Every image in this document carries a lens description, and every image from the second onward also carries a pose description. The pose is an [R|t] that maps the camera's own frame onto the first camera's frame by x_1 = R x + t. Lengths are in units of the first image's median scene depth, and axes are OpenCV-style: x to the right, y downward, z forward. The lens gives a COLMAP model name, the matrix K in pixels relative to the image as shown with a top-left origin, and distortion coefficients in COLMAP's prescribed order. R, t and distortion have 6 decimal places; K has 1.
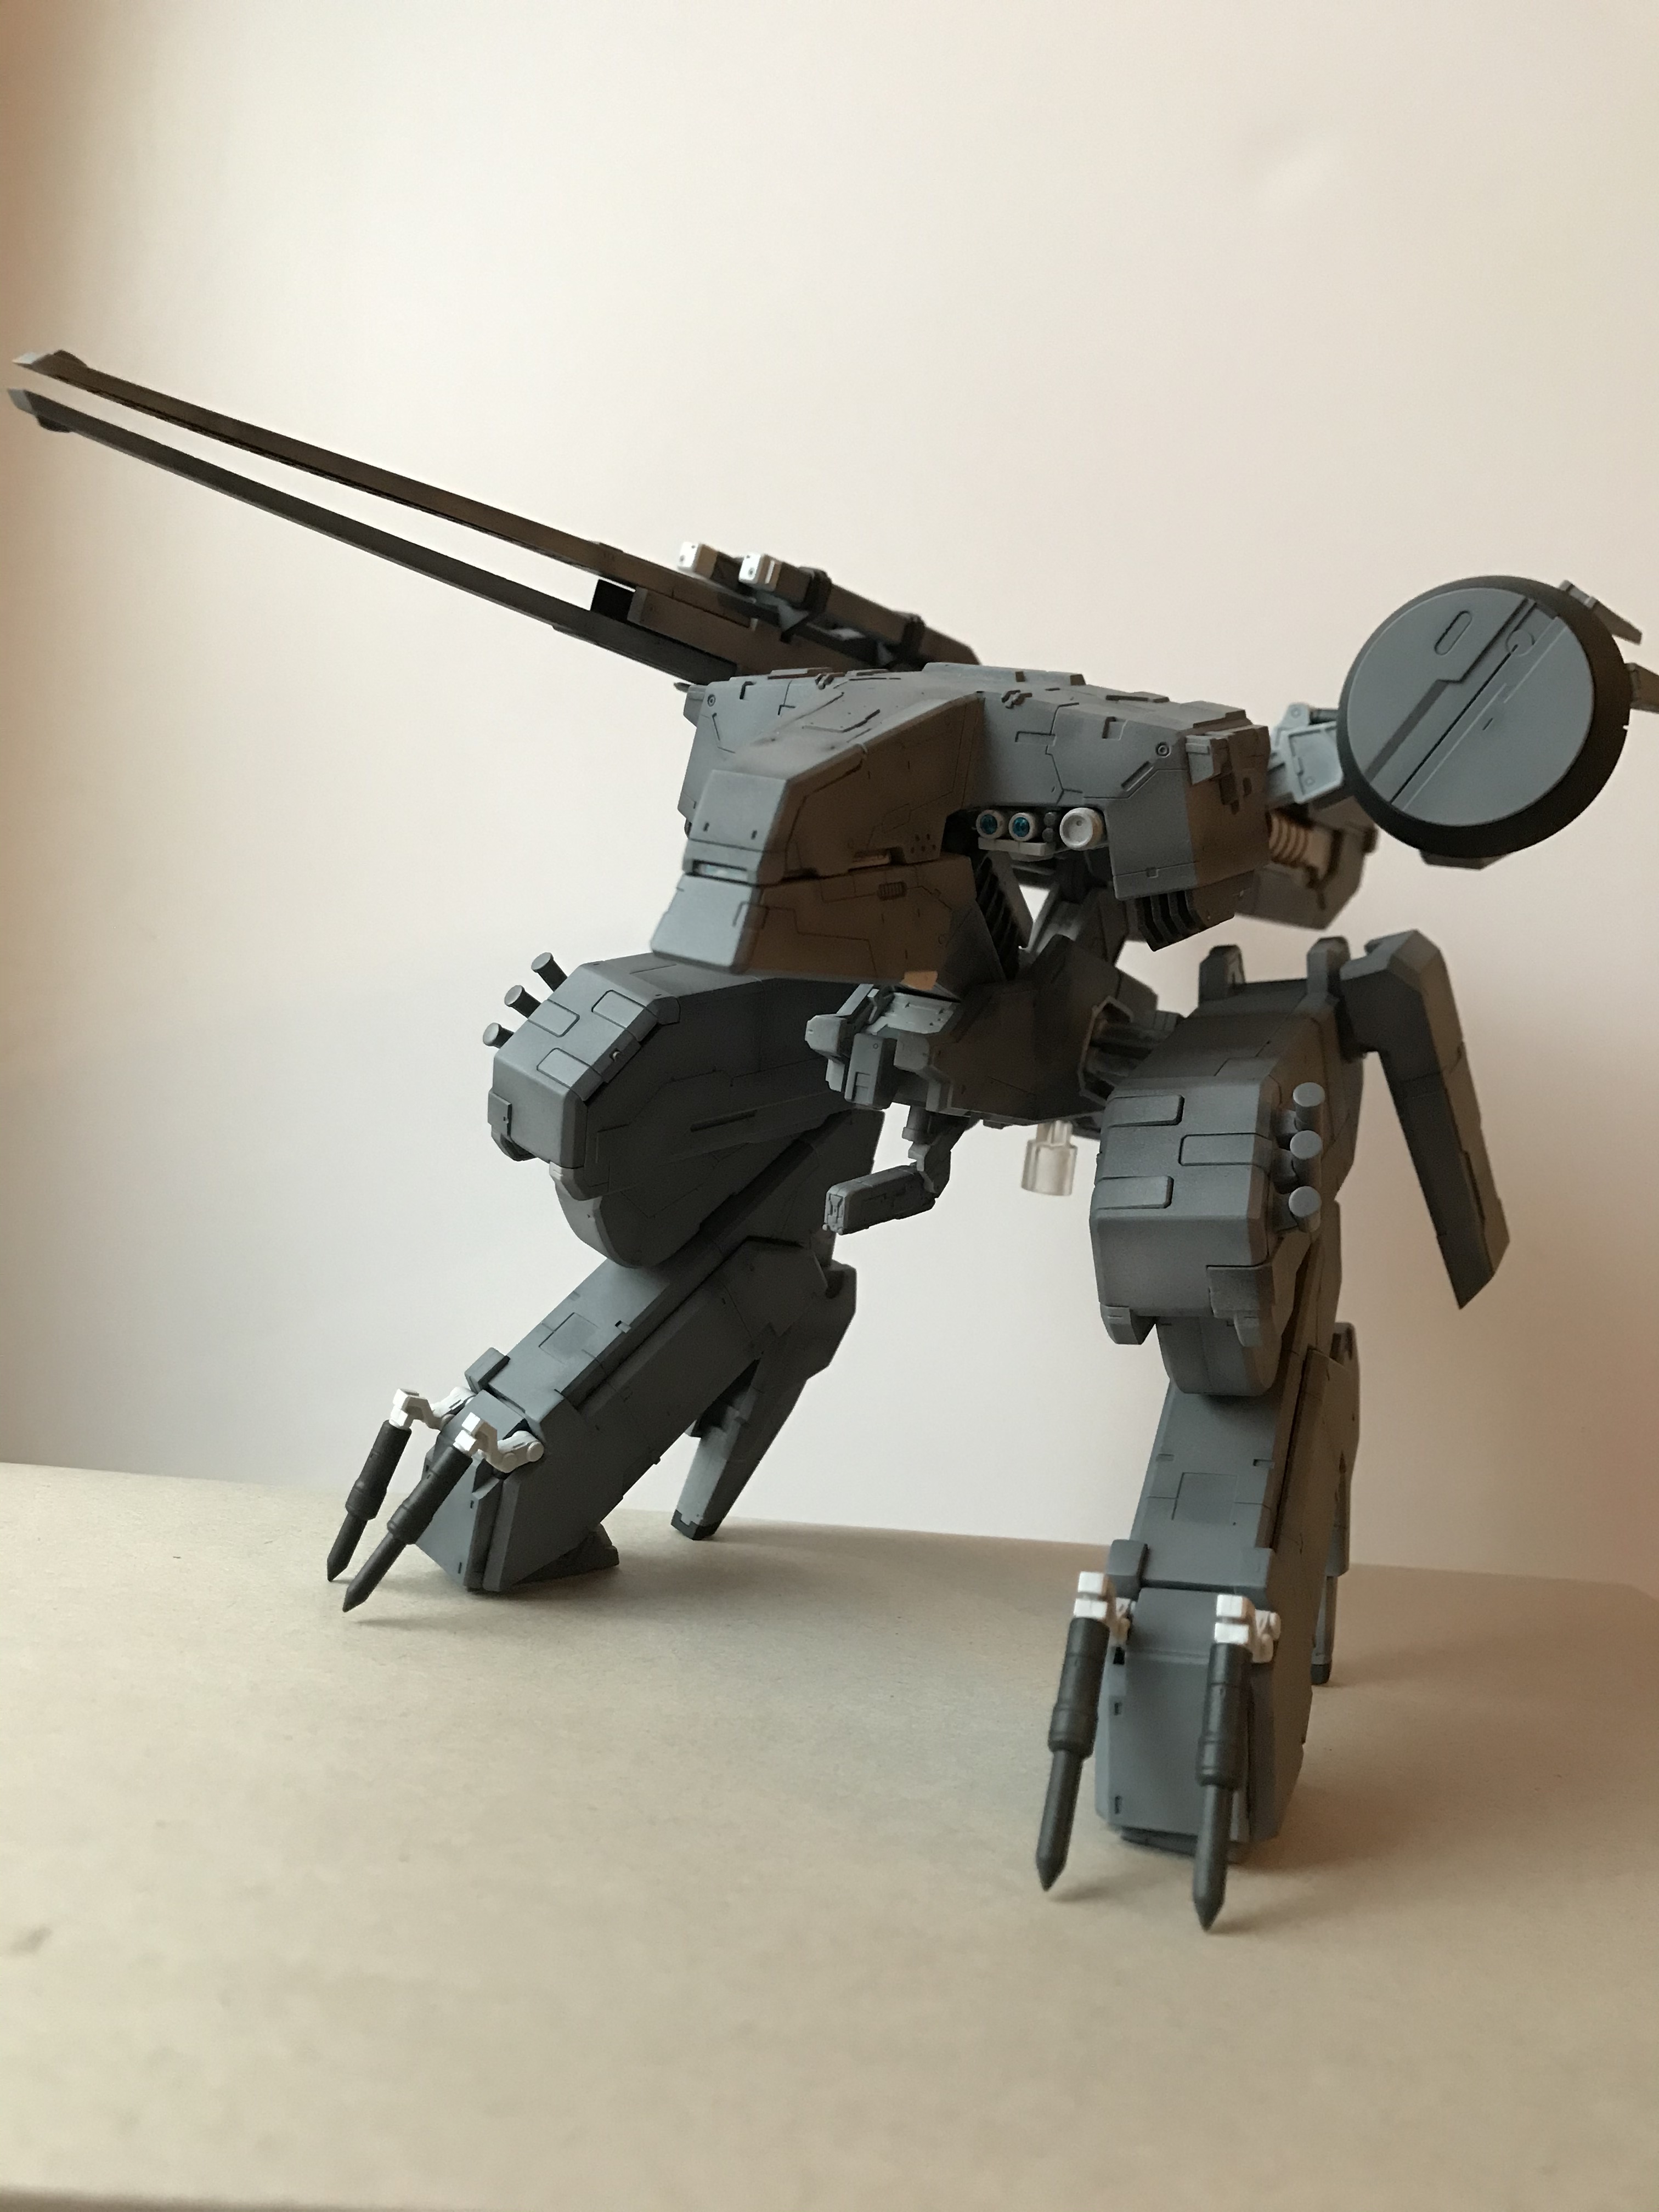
lens RADIAL K [[1843.6, 0, 829.0], [0, 1843.6, 1021.2], [0, 0, 1]] dist [-0.029746, 0.045693]
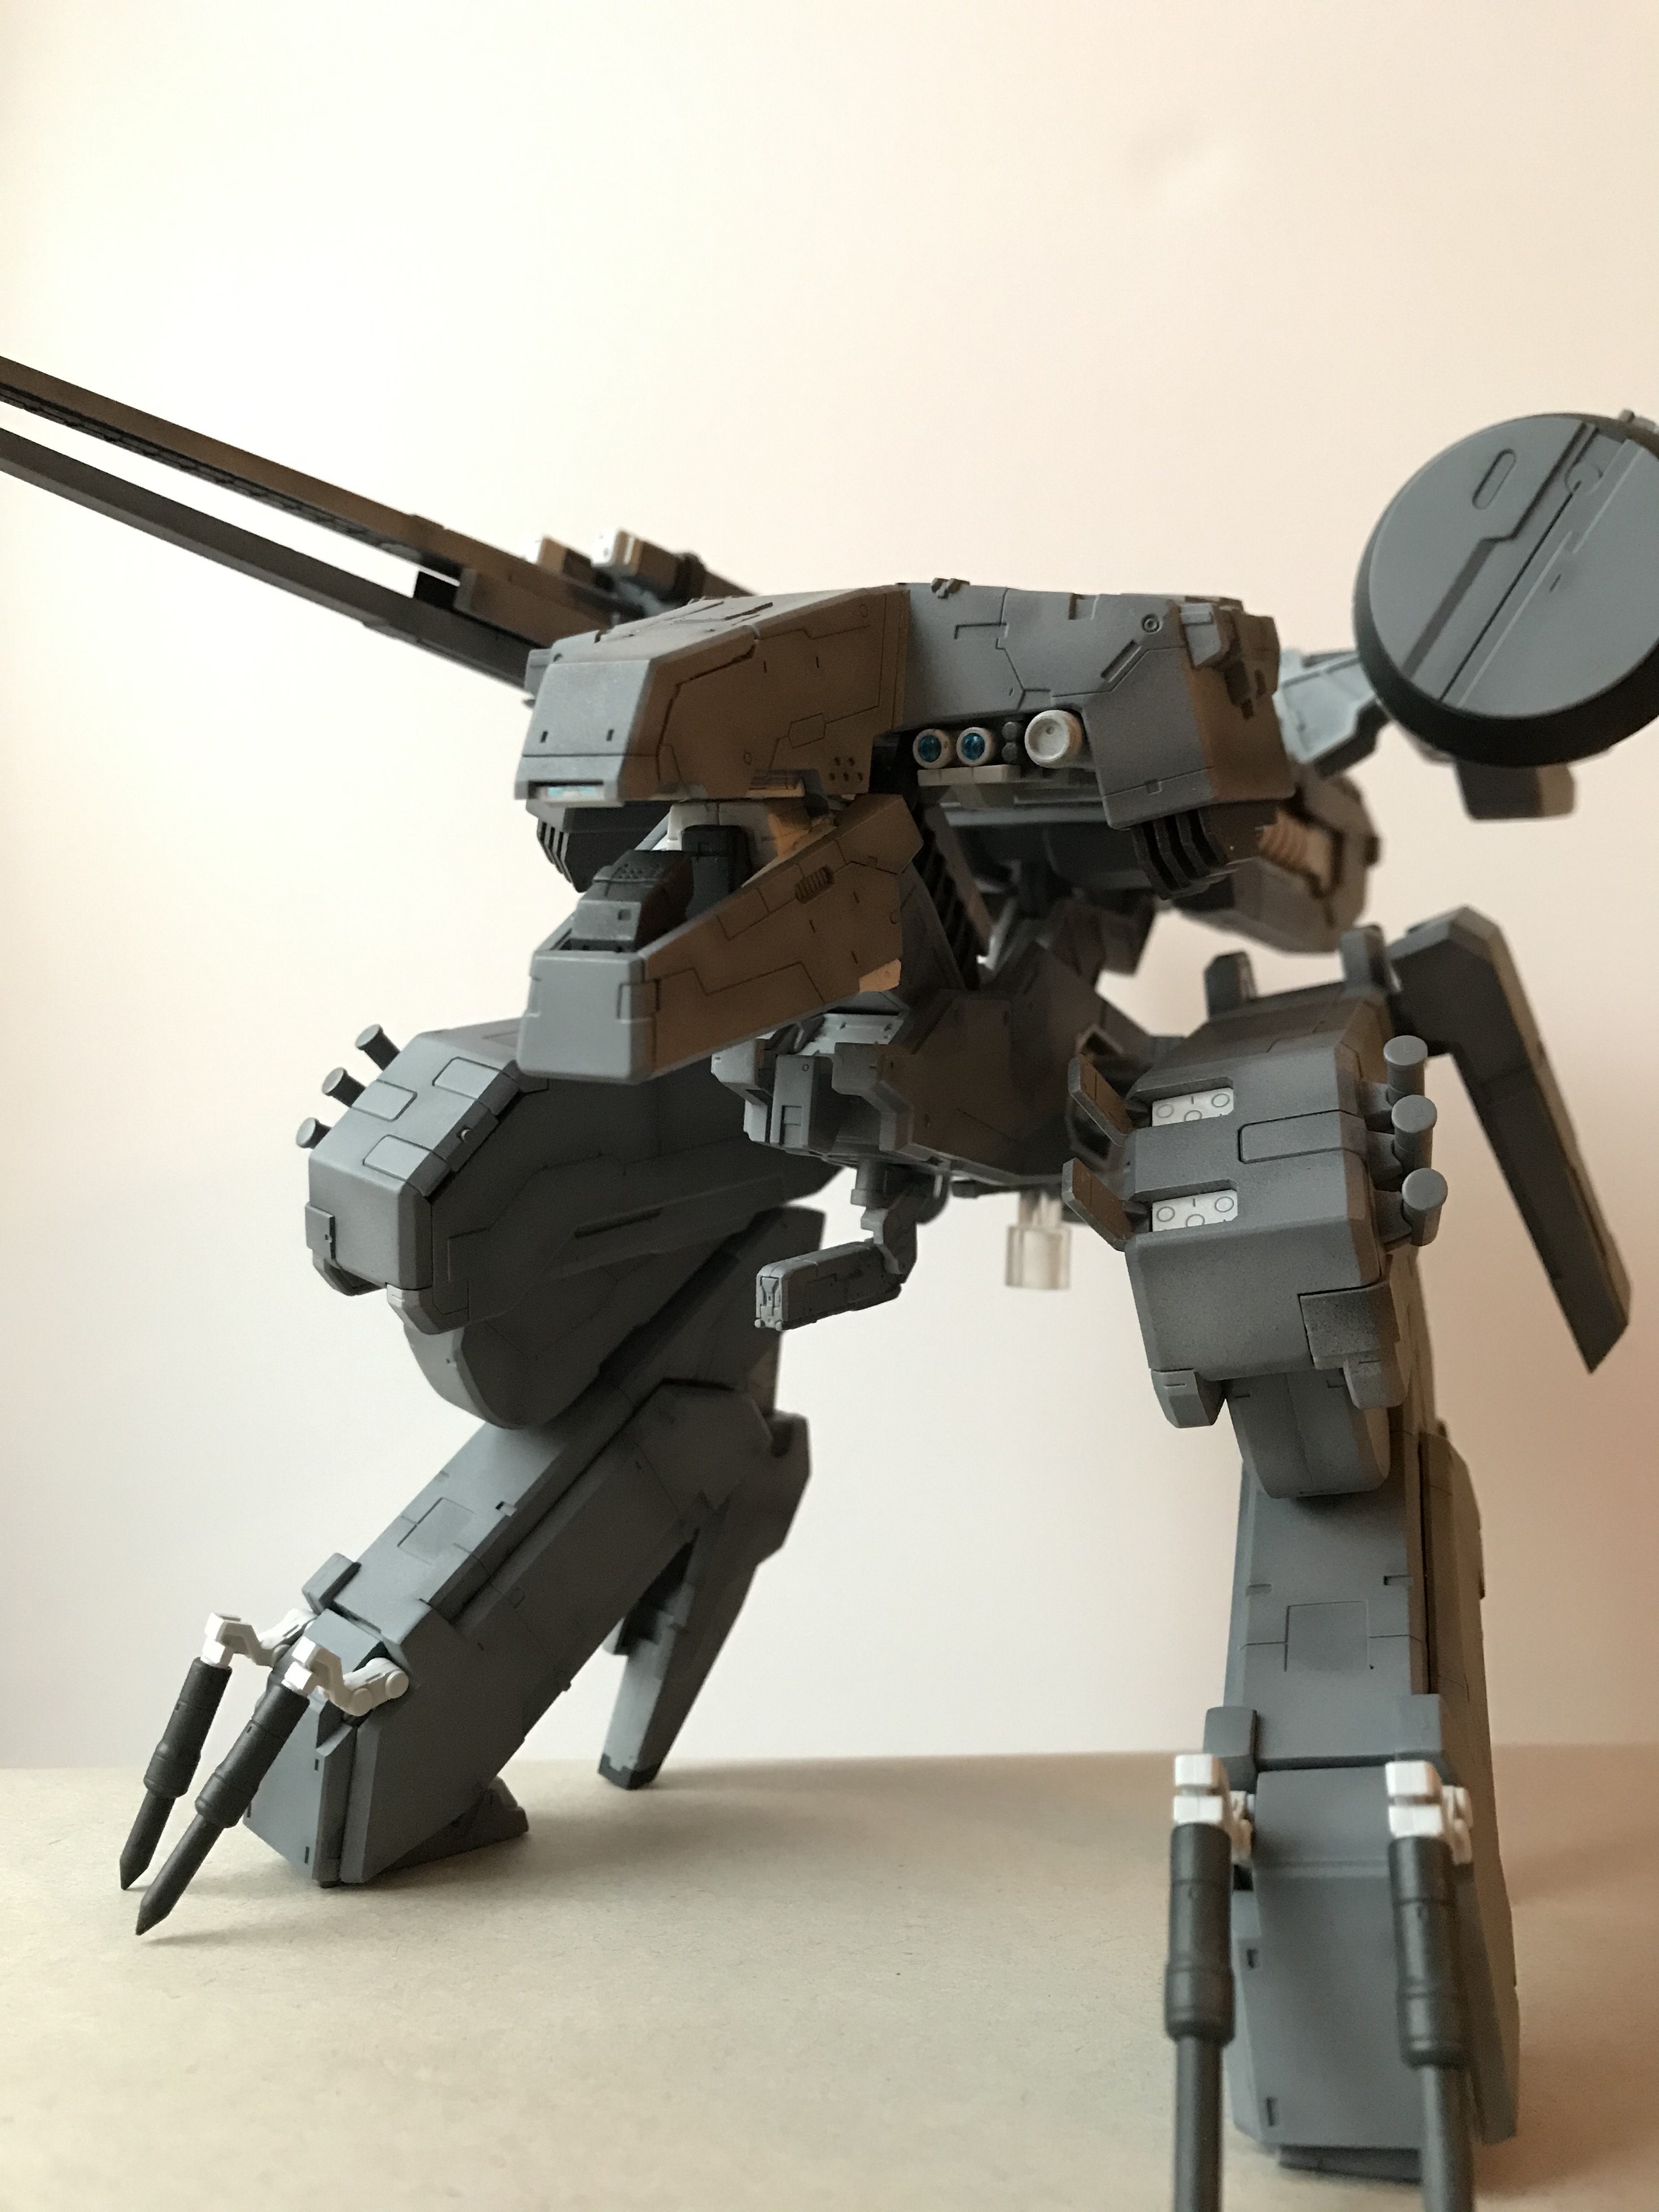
lens RADIAL K [[1764.9, 0, 829.5], [0, 1764.9, 1106.0], [0, 0, 1]] dist [-0.023022, 0.006526]
pose [[0.995202, -0.084891, 0.048648, -0.000912], [0.089609, 0.990446, -0.104821, 0.096501], [-0.039285, 0.108677, 0.993301, 0.271743]]
